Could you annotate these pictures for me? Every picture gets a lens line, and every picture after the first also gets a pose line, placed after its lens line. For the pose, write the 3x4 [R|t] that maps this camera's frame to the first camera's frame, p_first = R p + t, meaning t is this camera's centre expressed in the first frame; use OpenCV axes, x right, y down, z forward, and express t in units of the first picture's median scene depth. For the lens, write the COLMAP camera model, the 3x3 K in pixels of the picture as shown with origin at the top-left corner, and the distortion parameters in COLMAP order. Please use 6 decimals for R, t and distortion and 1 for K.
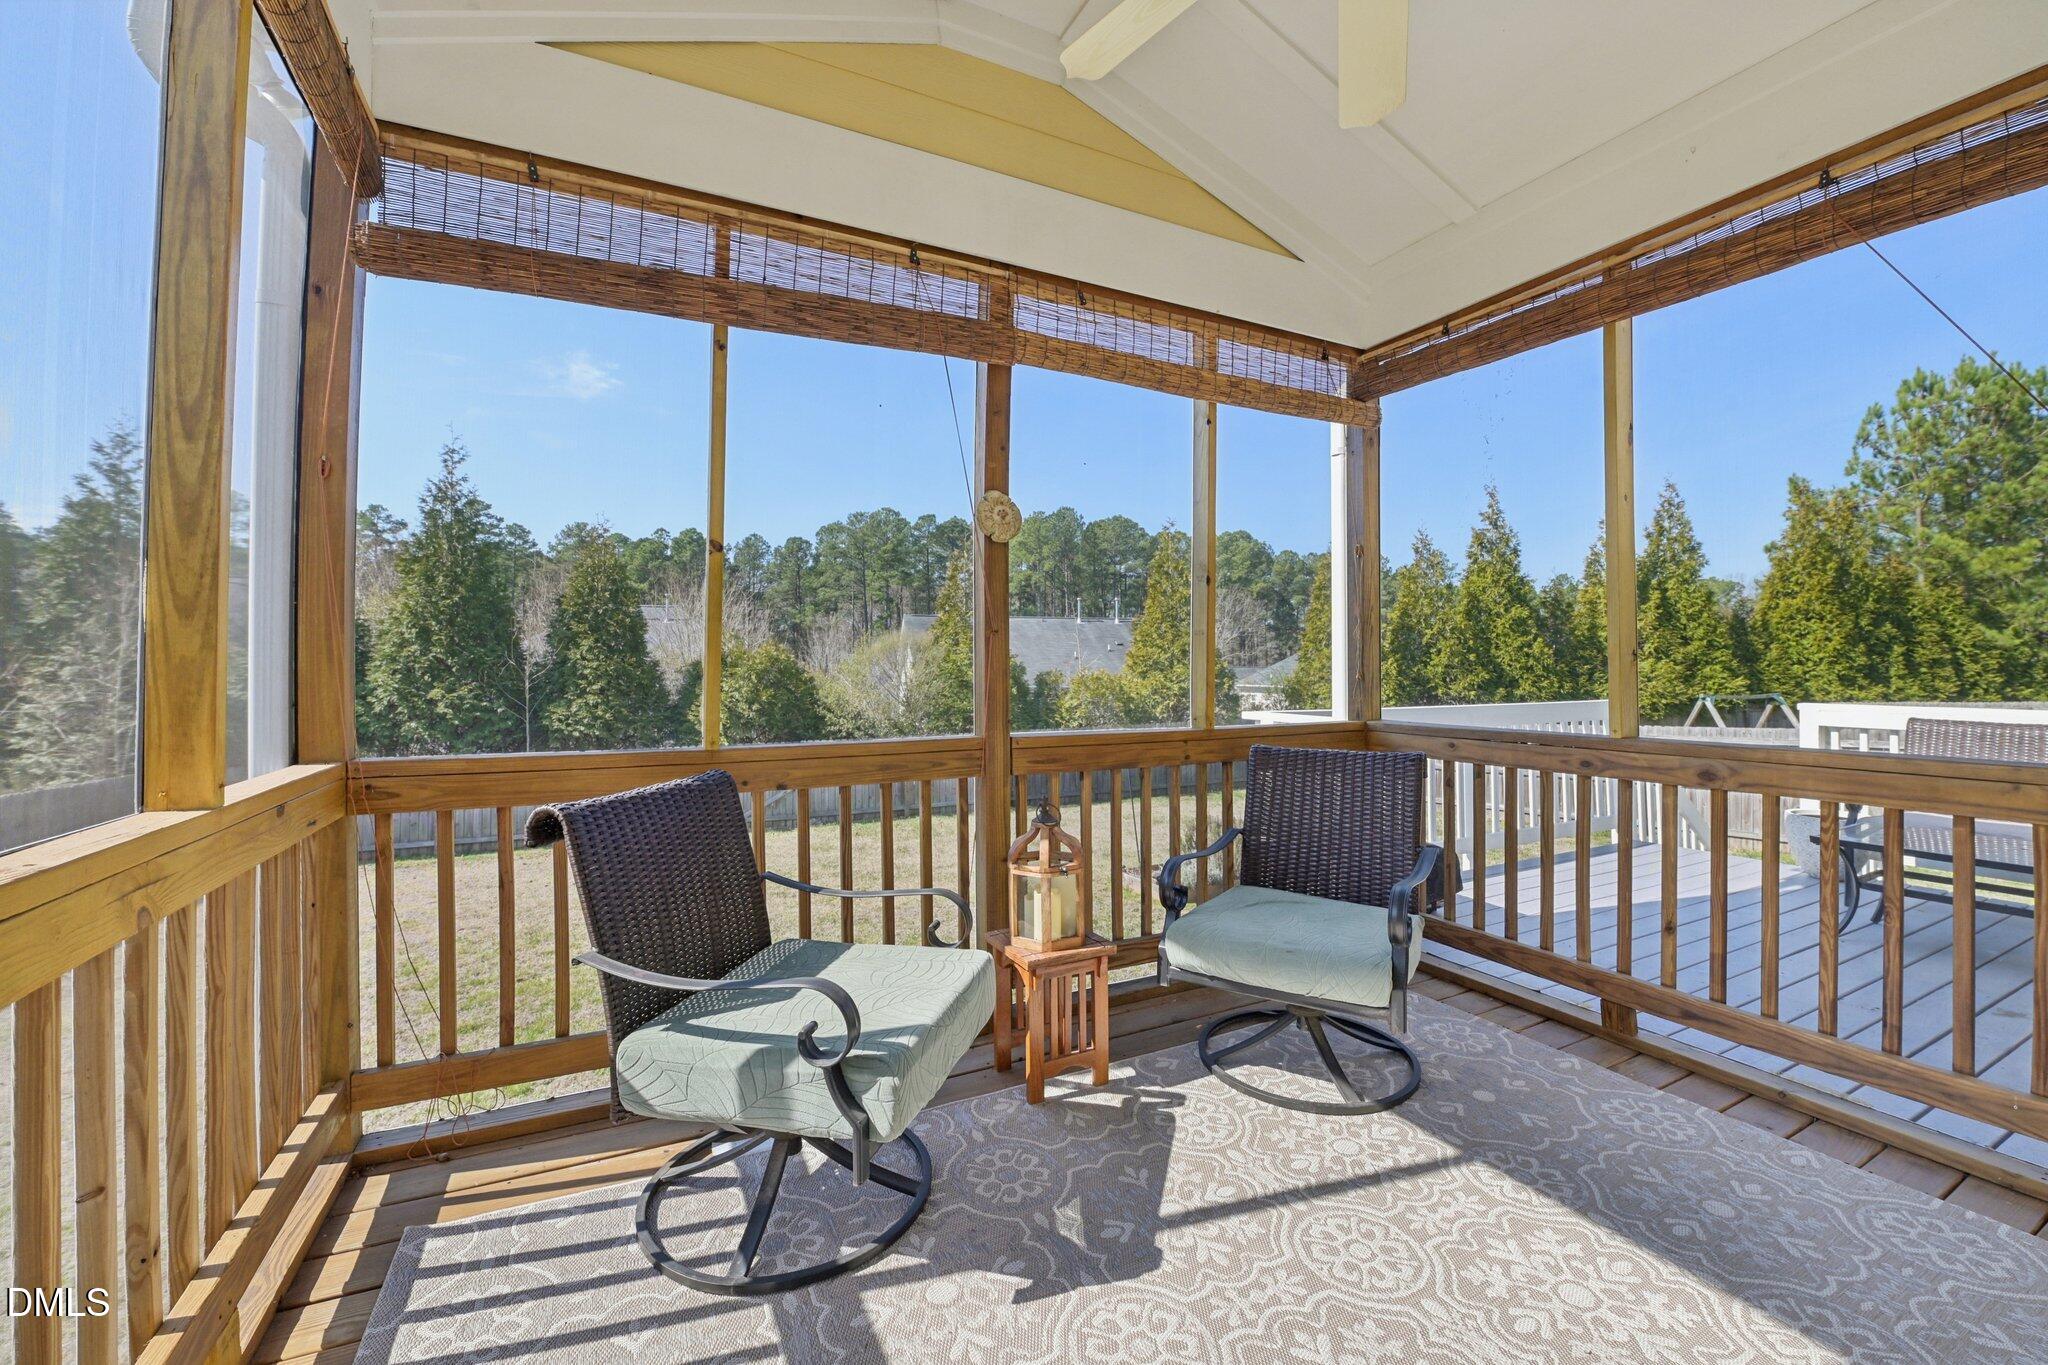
lens RADIAL K [[815.2, 0, 1020.2], [0, 815.2, 663.8], [0, 0, 1]] dist [-0.026246, -0.000216]
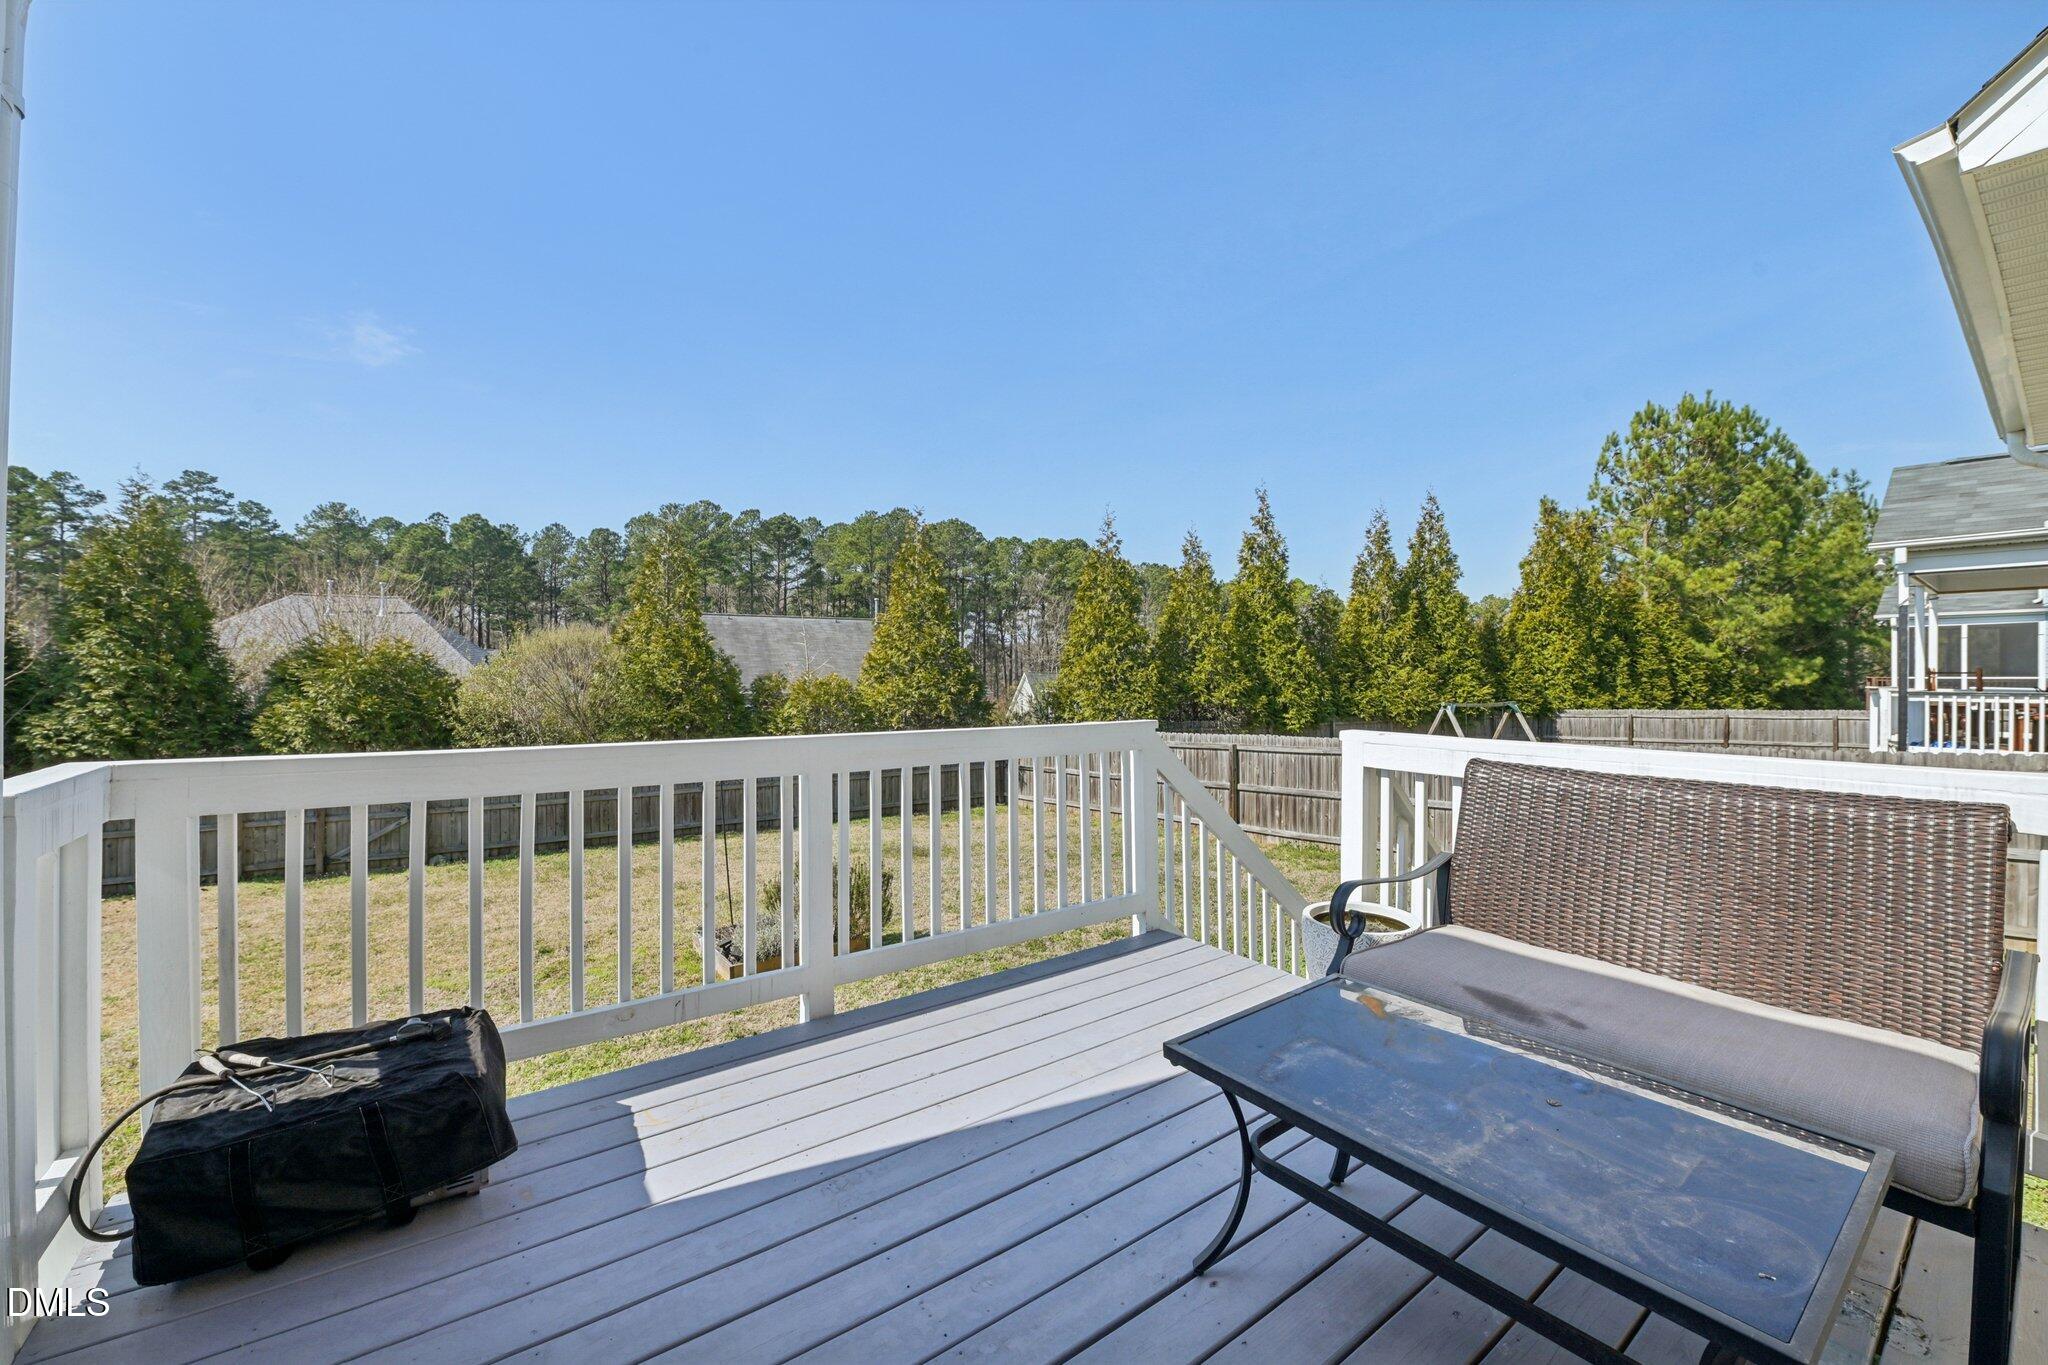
lens RADIAL K [[815.2, 0, 1023.3], [0, 815.2, 682.3], [0, 0, 1]] dist [-0.026246, -0.000216]
pose [[0.983515, 0.004533, 0.180772, 0.104509], [-0.007343, 0.999862, 0.014878, 0.001132], [-0.180680, -0.015960, 0.983412, 0.066897]]
